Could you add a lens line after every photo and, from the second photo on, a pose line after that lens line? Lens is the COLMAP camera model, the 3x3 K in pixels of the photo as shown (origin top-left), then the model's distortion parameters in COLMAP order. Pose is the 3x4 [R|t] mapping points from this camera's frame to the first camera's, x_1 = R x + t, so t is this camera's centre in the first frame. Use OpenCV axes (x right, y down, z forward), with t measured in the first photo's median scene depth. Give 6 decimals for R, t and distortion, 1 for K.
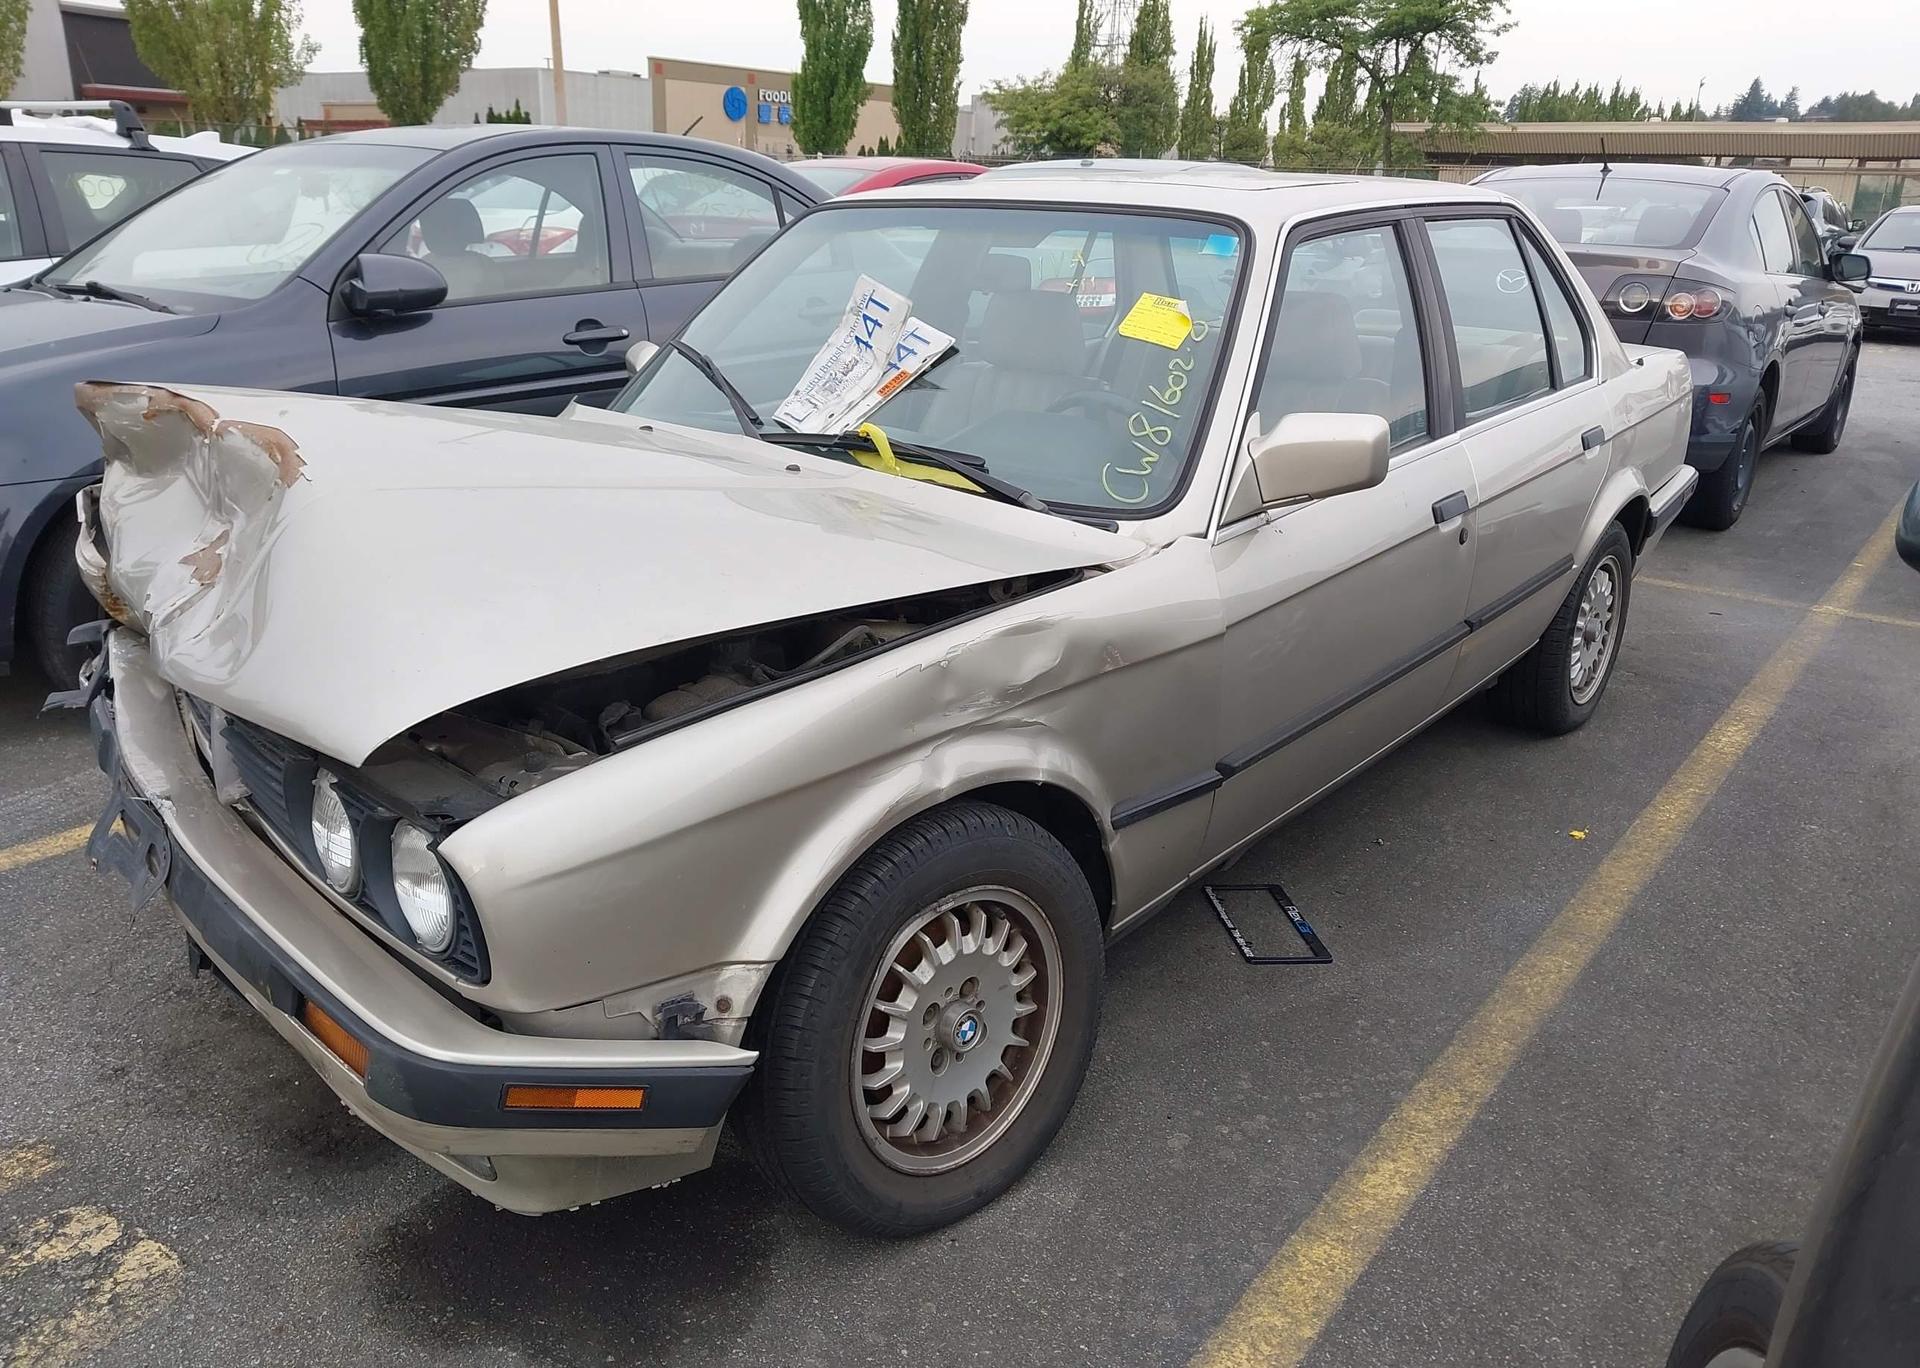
lens RADIAL K [[1531.7, 0, 970.4], [0, 1531.7, 687.1], [0, 0, 1]] dist [0.012494, -0.015215]
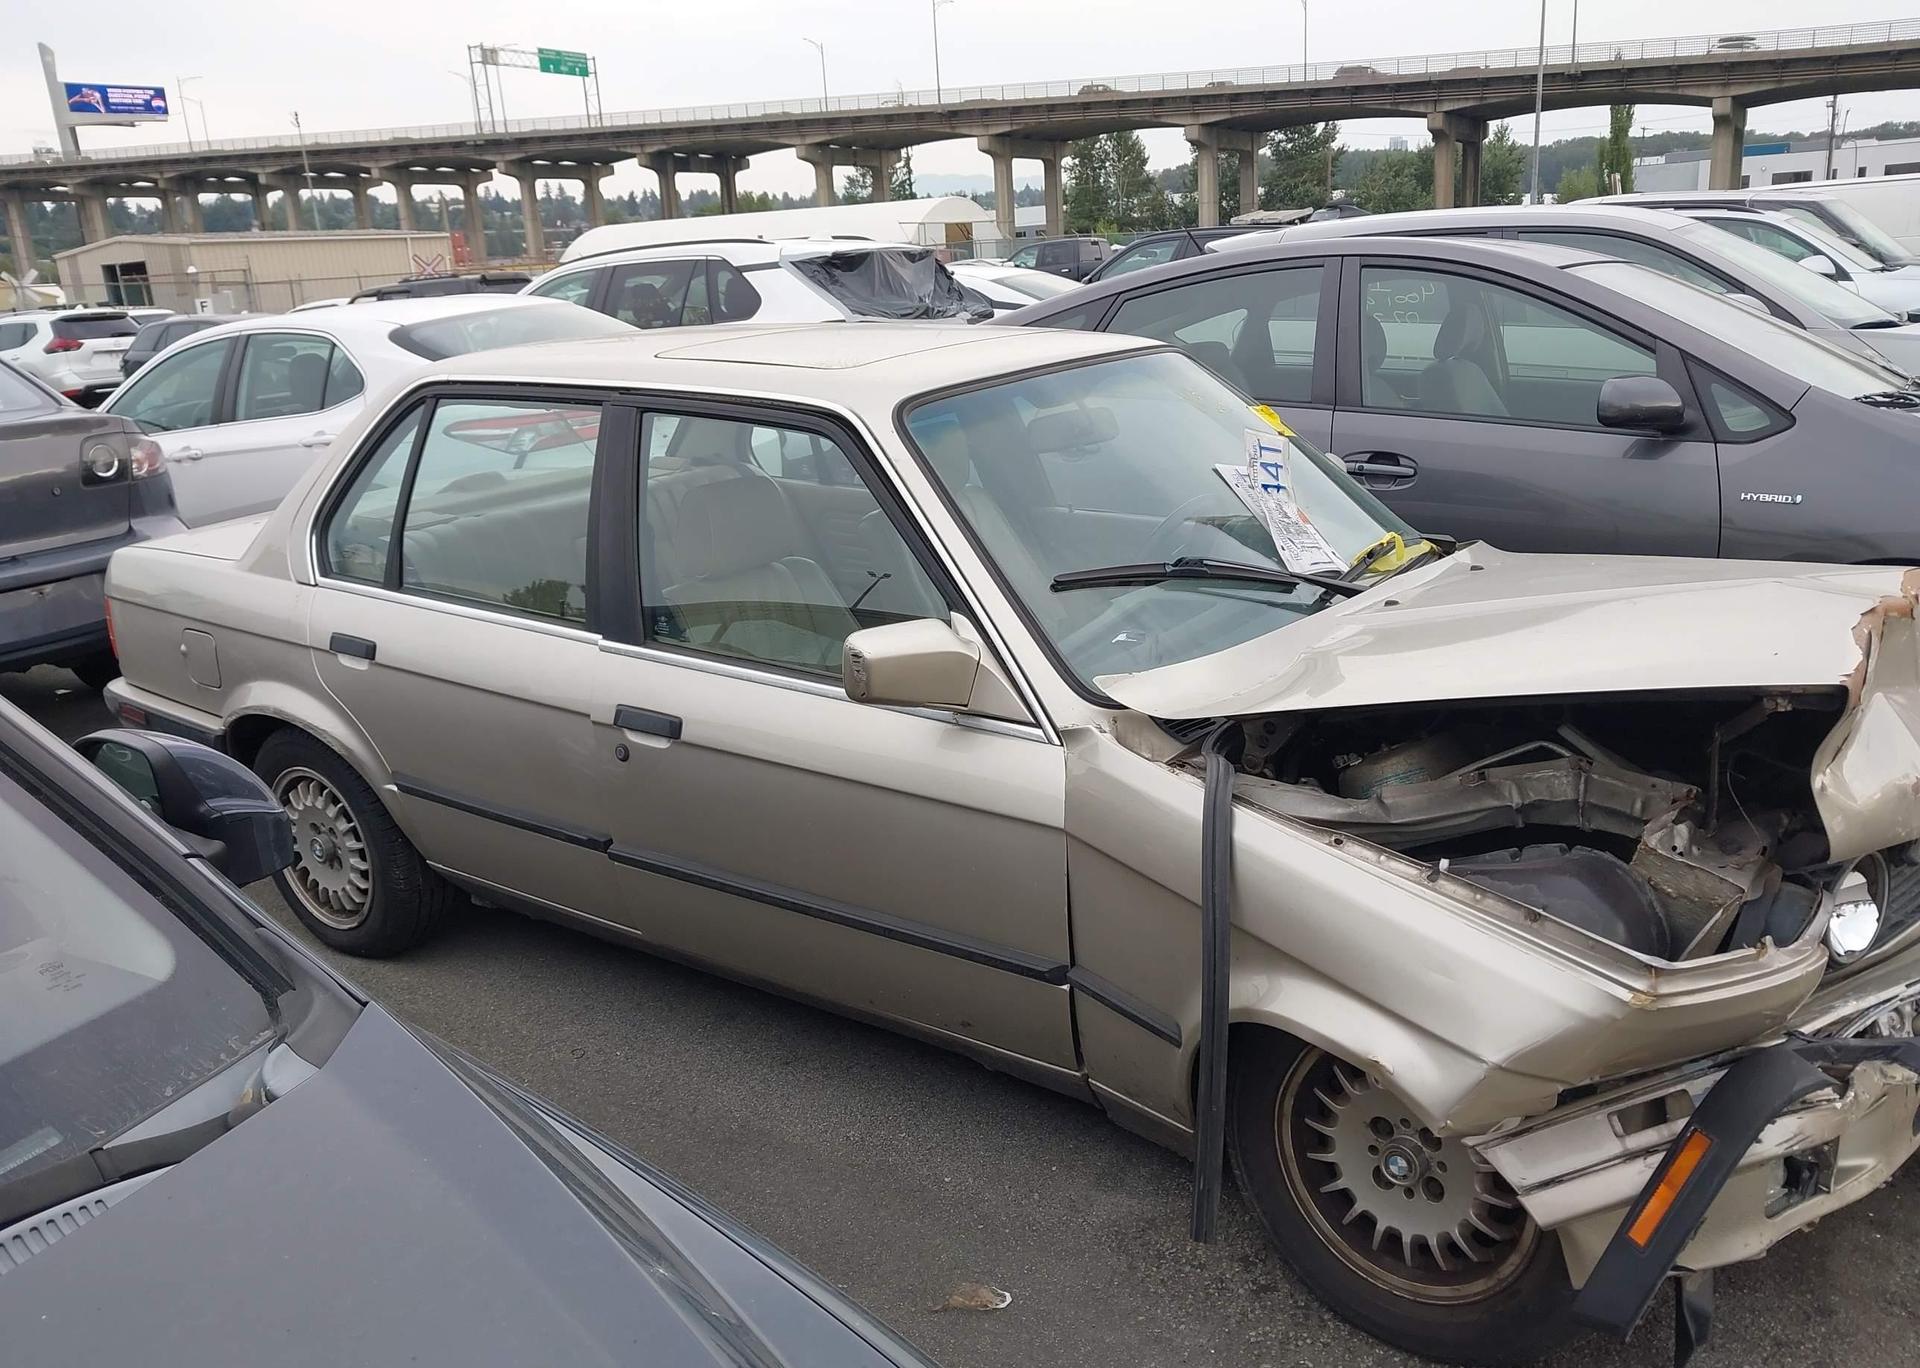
lens RADIAL K [[1531.7, 0, 971.6], [0, 1531.7, 684.5], [0, 0, 1]] dist [0.012494, -0.015215]
pose [[-0.075696, -0.290984, 0.953729, -1.017460], [0.361550, 0.883374, 0.298214, -0.459010], [-0.929275, 0.367394, 0.038338, 1.120604]]
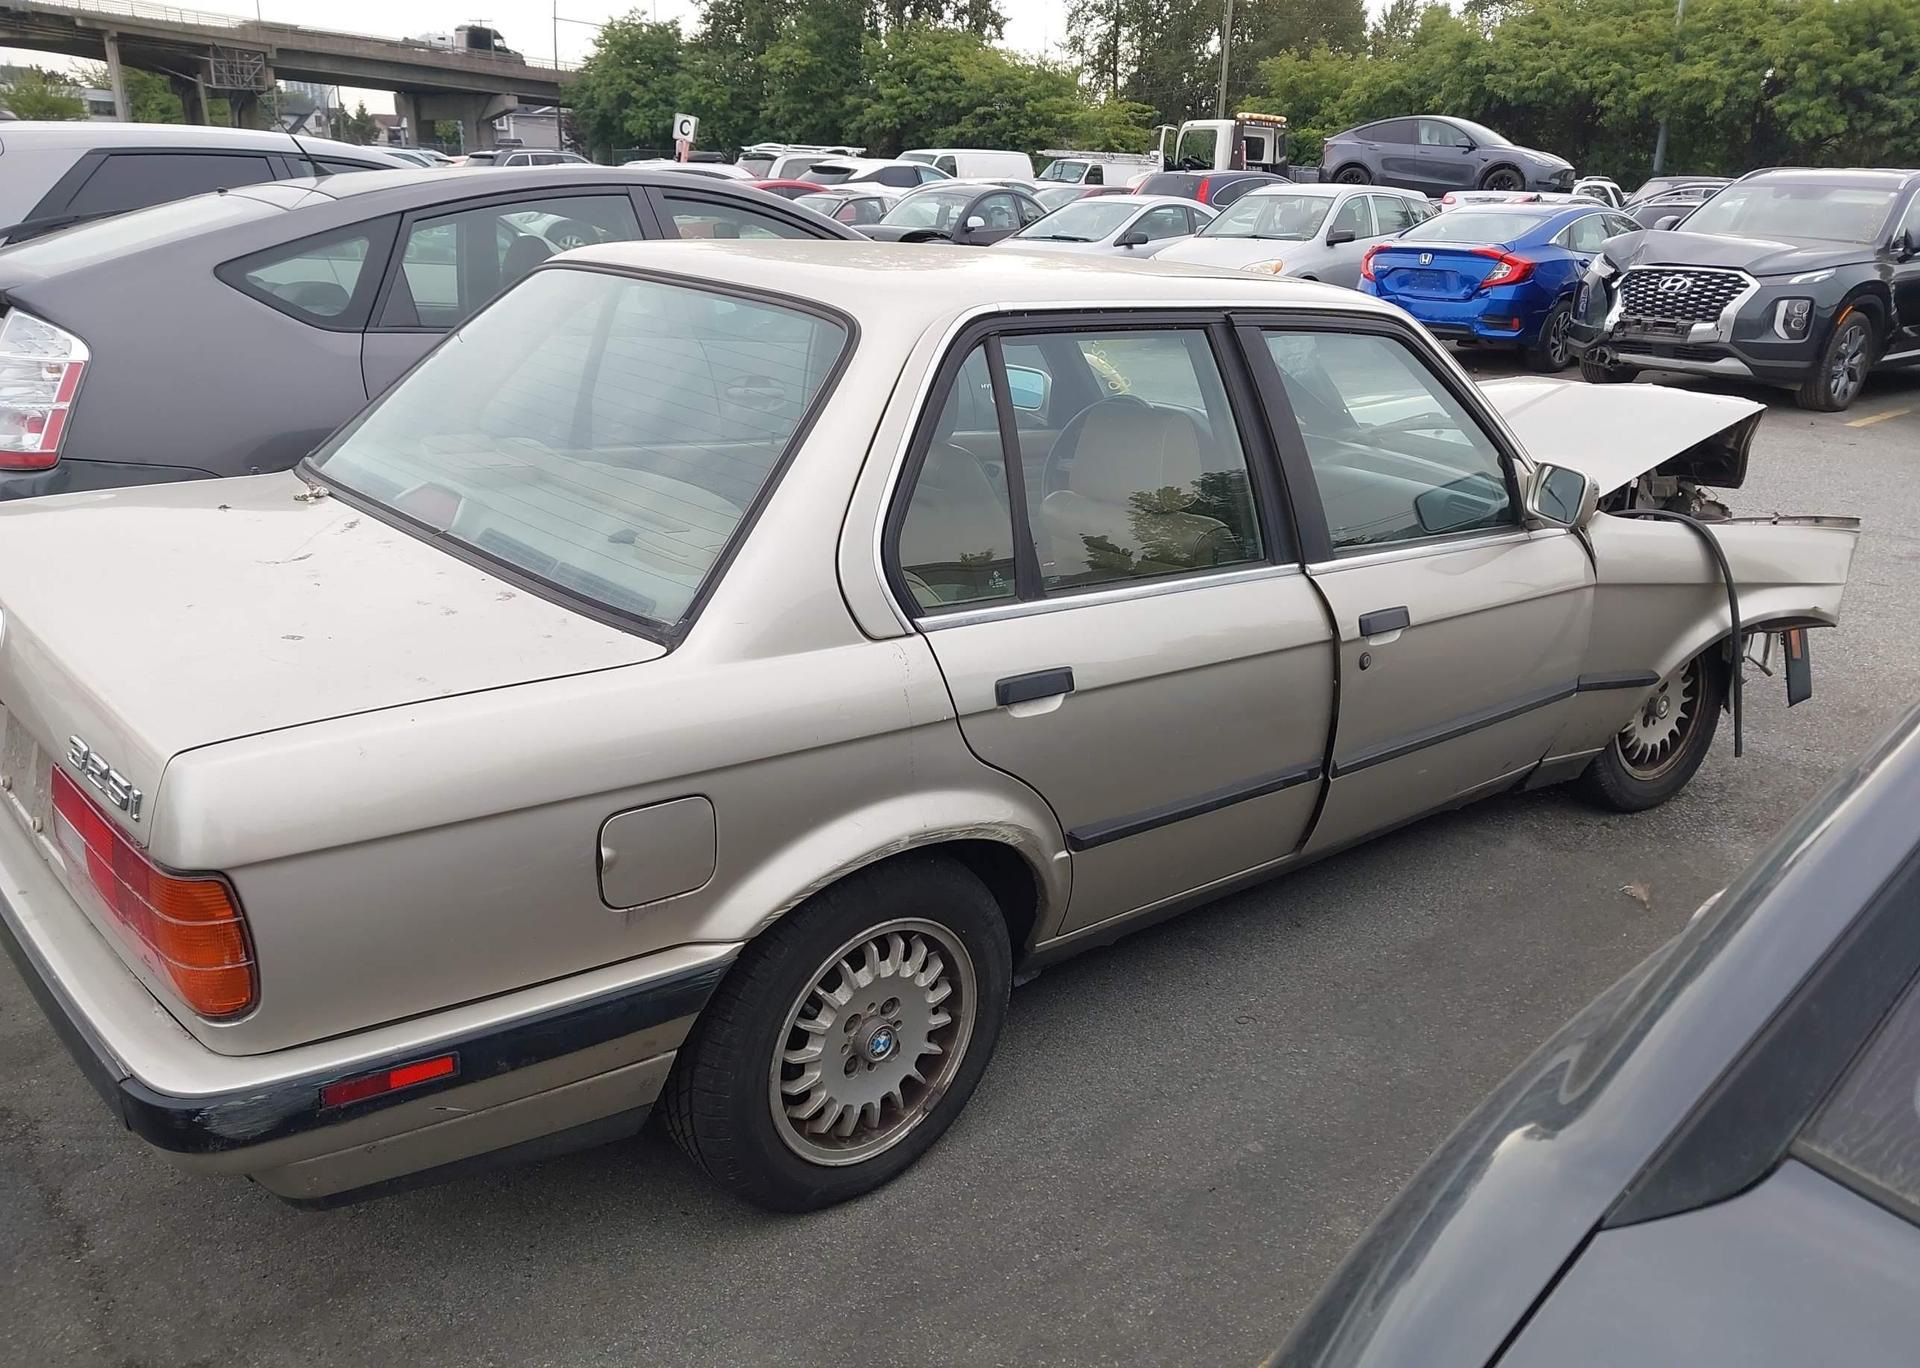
lens RADIAL K [[1531.7, 0, 992.4], [0, 1531.7, 693.5], [0, 0, 1]] dist [0.012494, -0.015215]
pose [[-0.985071, -0.101780, 0.138837, -0.009884], [0.002842, 0.796773, 0.604272, -0.792048], [-0.172124, 0.595646, -0.784589, 2.196662]]
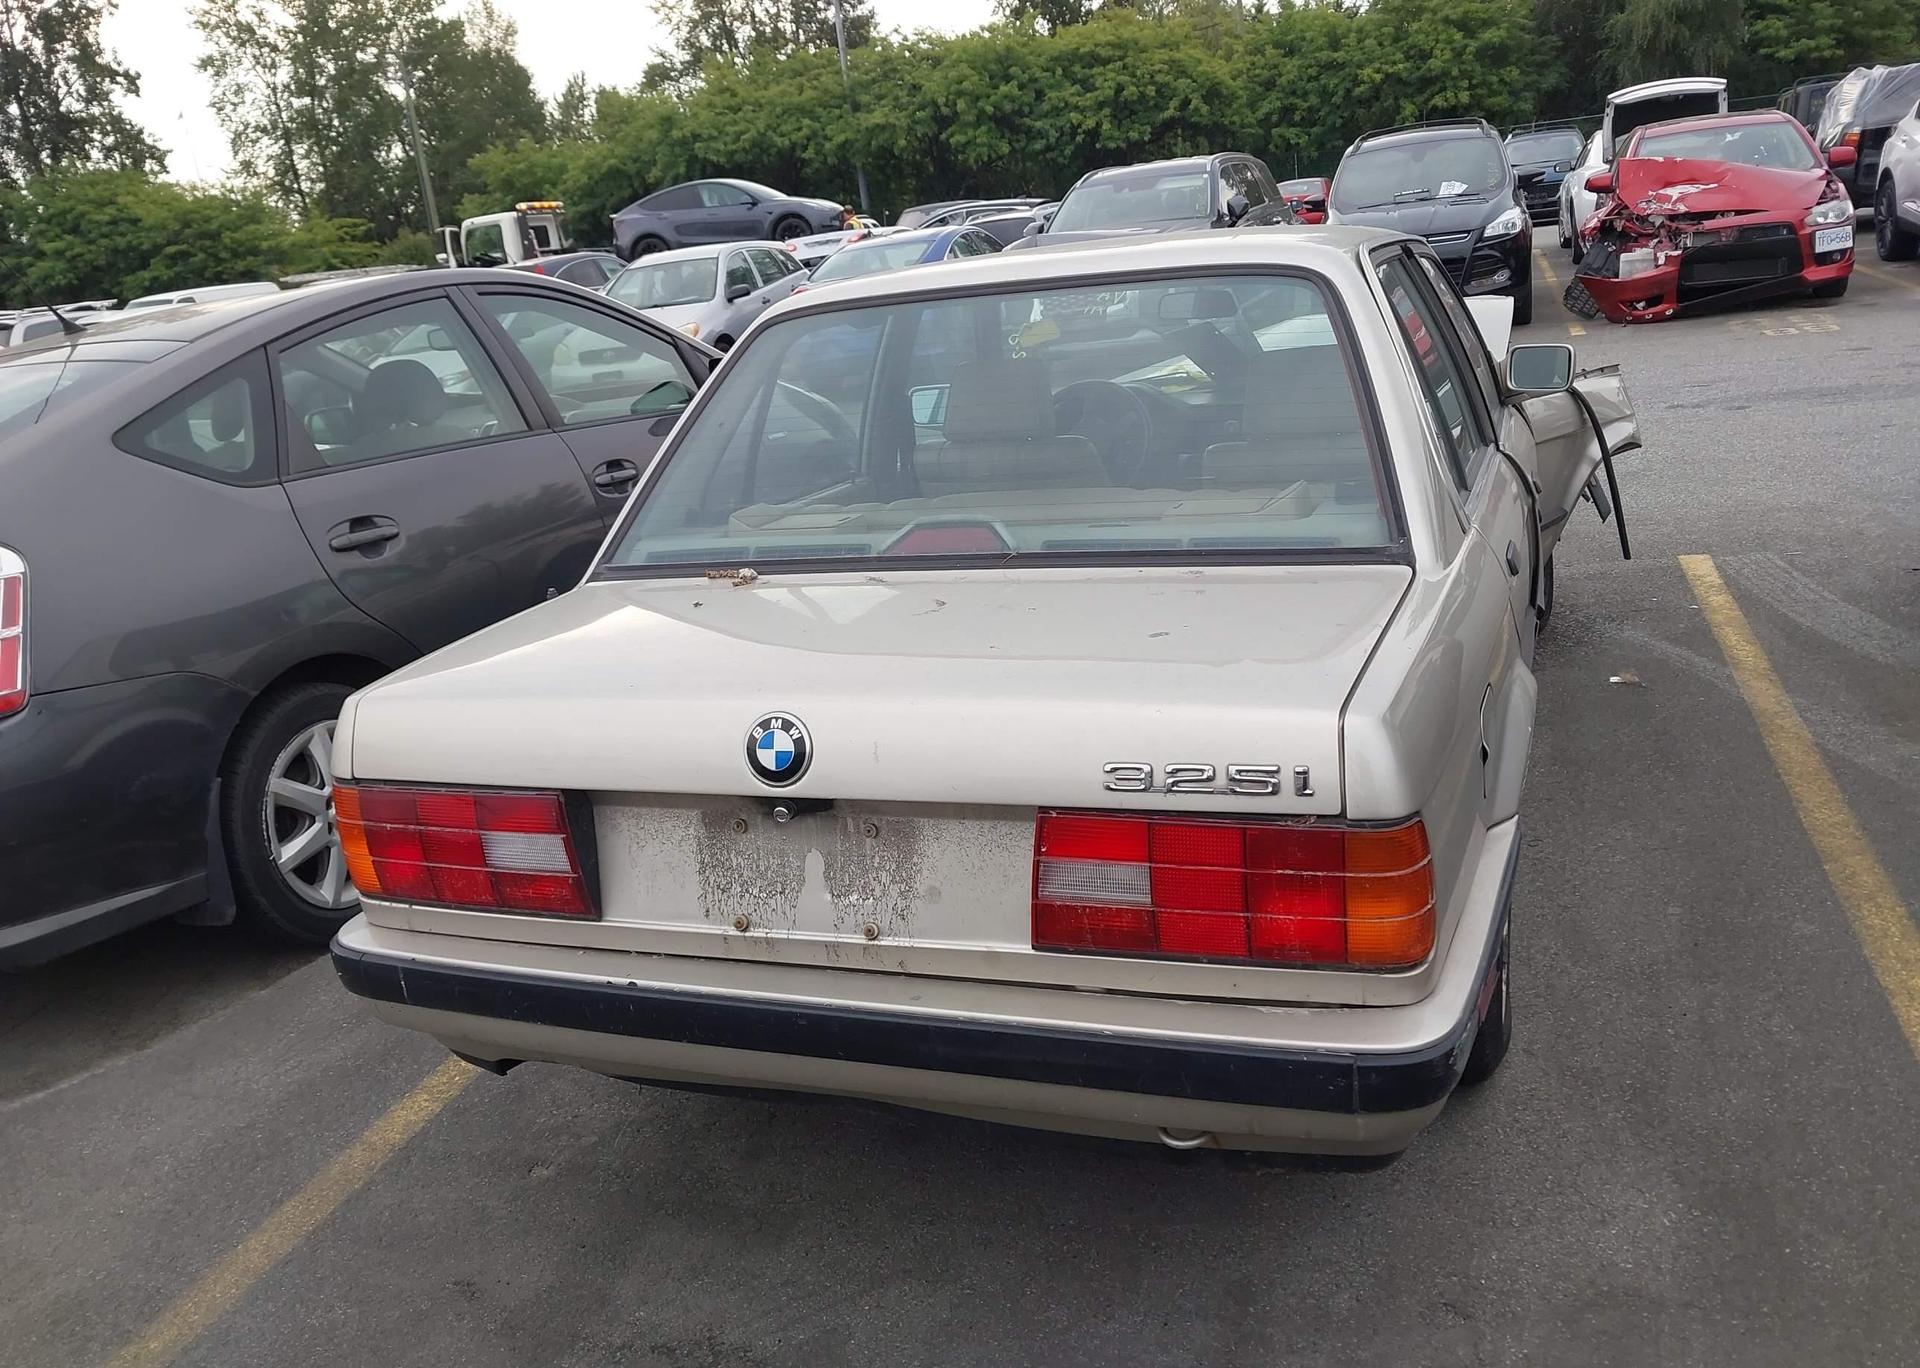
lens RADIAL K [[1531.7, 0, 954.1], [0, 1531.7, 695.7], [0, 0, 1]] dist [0.012494, -0.015215]
pose [[-0.944094, 0.181395, -0.275285, 0.649001], [-0.005457, 0.826304, 0.563198, -0.755424], [0.329631, 0.533214, -0.779119, 2.205873]]
